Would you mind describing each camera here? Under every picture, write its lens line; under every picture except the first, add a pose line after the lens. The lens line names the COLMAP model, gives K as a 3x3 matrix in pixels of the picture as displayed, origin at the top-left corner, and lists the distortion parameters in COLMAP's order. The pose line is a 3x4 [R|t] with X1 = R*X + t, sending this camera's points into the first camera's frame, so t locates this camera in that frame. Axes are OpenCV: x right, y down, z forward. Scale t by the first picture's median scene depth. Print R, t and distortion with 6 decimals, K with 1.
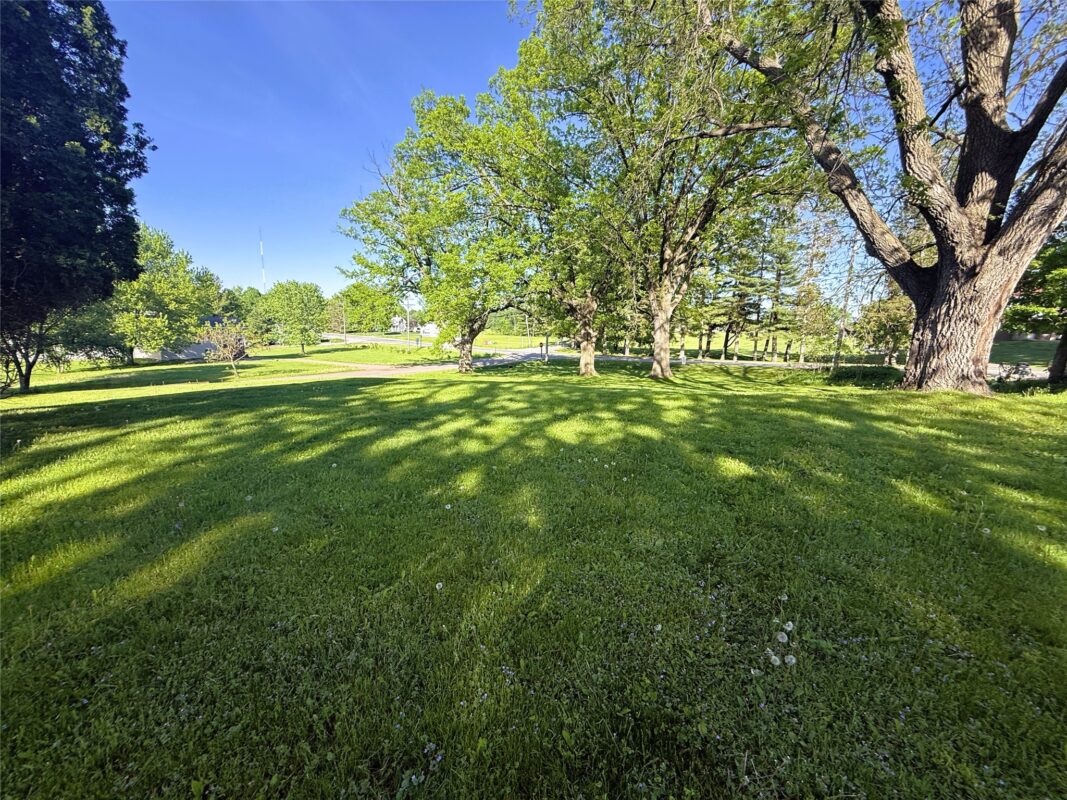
lens RADIAL K [[426.4, 0, 529.8], [0, 426.4, 400.0], [0, 0, 1]] dist [0.002808, -0.000425]
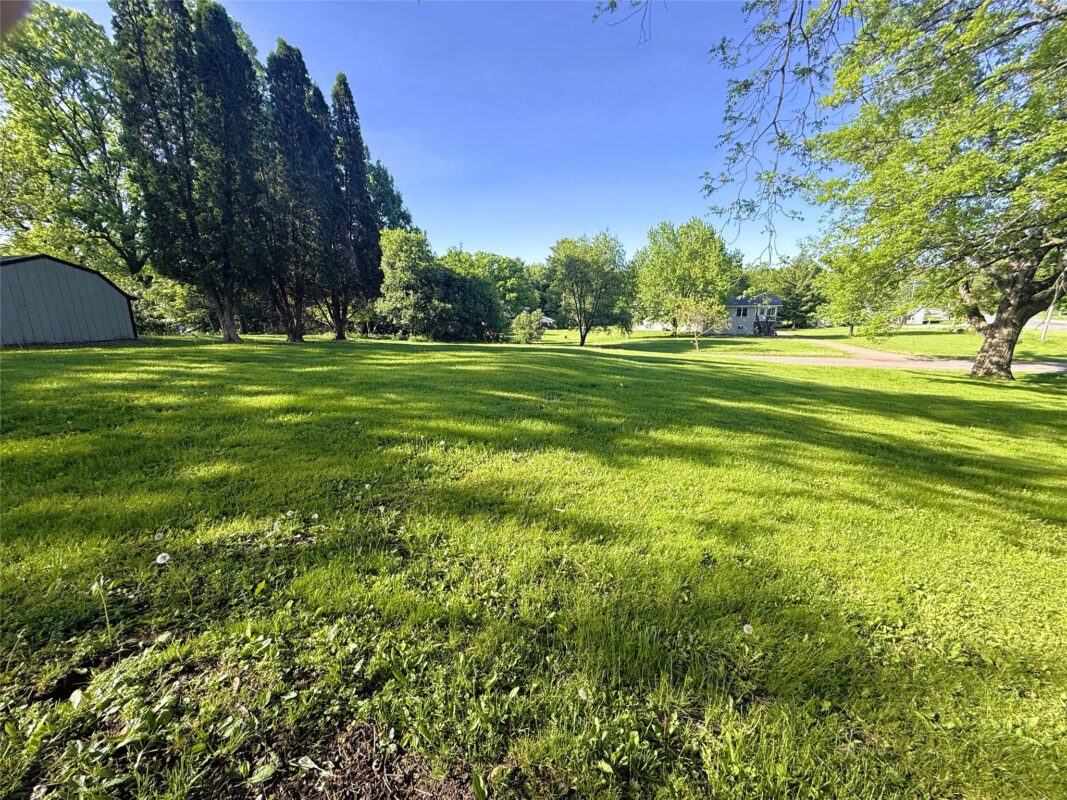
lens RADIAL K [[425.4, 0, 527.7], [0, 425.4, 401.2], [0, 0, 1]] dist [0.000548, -0.000138]
pose [[0.283351, 0.195218, -0.938937, 0.967994], [-0.148483, 0.976187, 0.158154, -0.143566], [0.947452, 0.094603, 0.305590, 1.109260]]
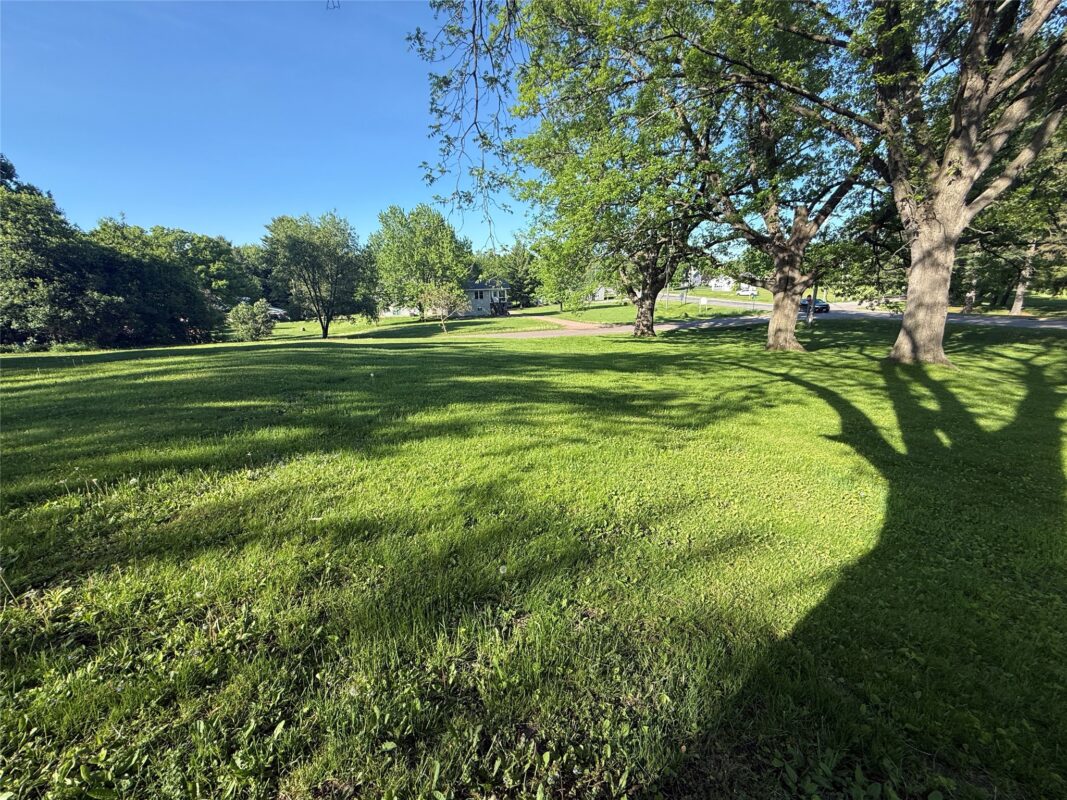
lens RADIAL K [[426.4, 0, 529.8], [0, 426.4, 400.0], [0, 0, 1]] dist [0.002808, -0.000425]
pose [[0.756779, 0.132219, -0.640159, 0.978016], [-0.066579, 0.989828, 0.125732, -0.144378], [0.650271, -0.052530, 0.757884, 1.114300]]
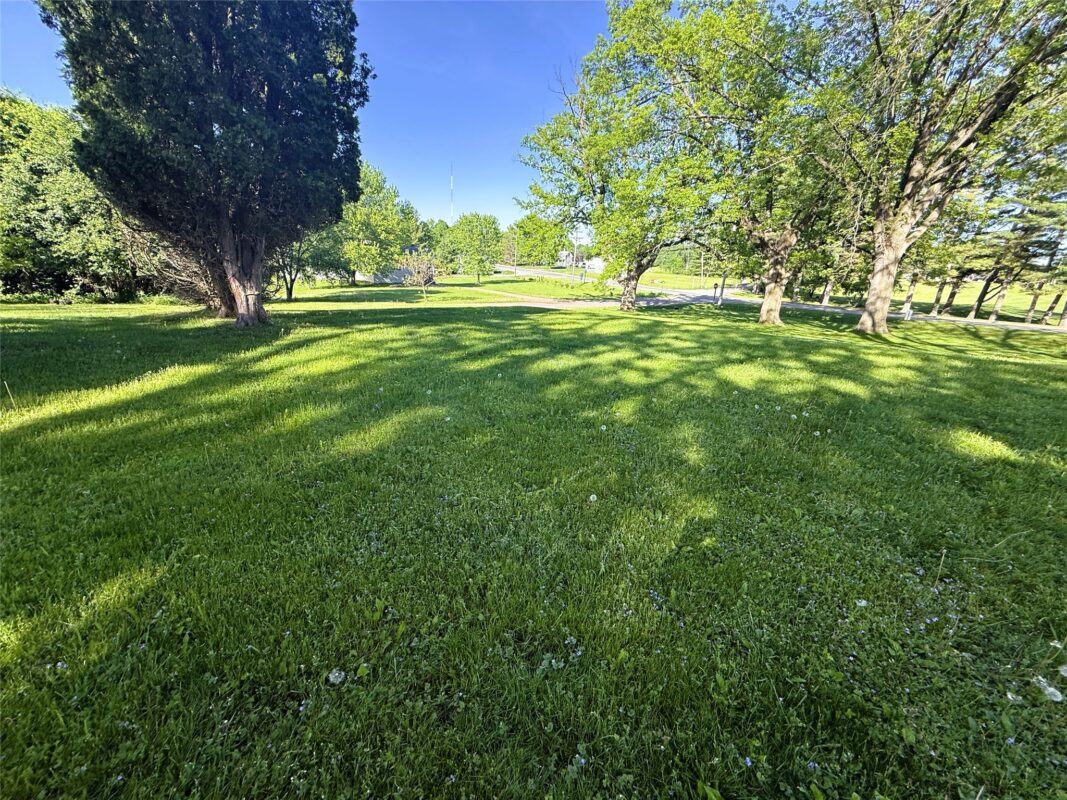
lens RADIAL K [[426.4, 0, 529.8], [0, 426.4, 400.0], [0, 0, 1]] dist [0.002808, -0.000425]
pose [[0.930801, 0.142387, -0.336653, -0.008933], [-0.093562, 0.983136, 0.157129, 0.015069], [0.353348, -0.114757, 0.928426, 0.013923]]
